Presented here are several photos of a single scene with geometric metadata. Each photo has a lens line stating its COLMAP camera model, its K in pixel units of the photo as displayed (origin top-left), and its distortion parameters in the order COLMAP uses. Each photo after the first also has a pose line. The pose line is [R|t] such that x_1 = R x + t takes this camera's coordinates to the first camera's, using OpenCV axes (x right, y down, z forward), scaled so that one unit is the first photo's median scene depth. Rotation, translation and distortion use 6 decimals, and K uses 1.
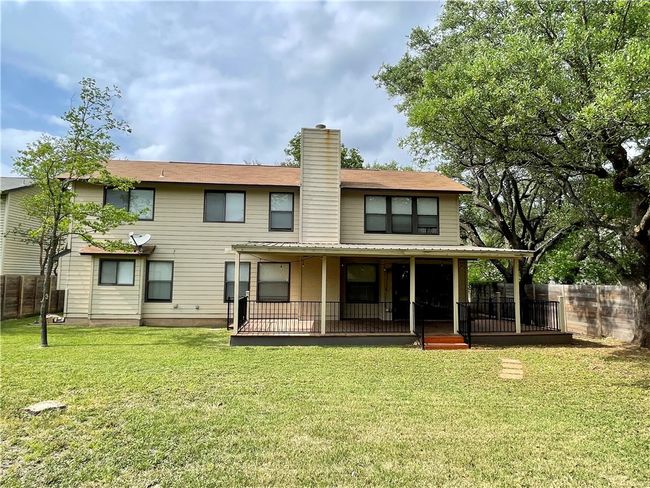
lens RADIAL K [[370.5, 0, 324.4], [0, 370.5, 245.0], [0, 0, 1]] dist [0.006431, -0.000183]
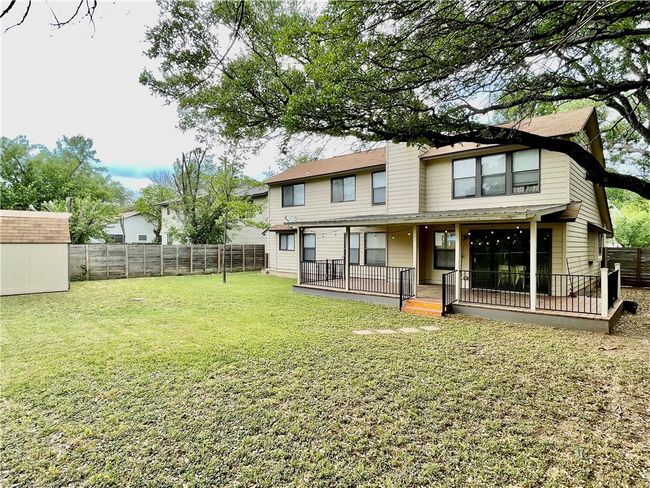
lens RADIAL K [[370.5, 0, 322.3], [0, 370.5, 243.5], [0, 0, 1]] dist [0.006431, -0.000183]
pose [[0.680609, -0.006541, -0.732618, 0.604371], [0.063620, 0.996711, 0.050205, 0.013150], [0.729879, -0.080779, 0.678786, 0.082528]]
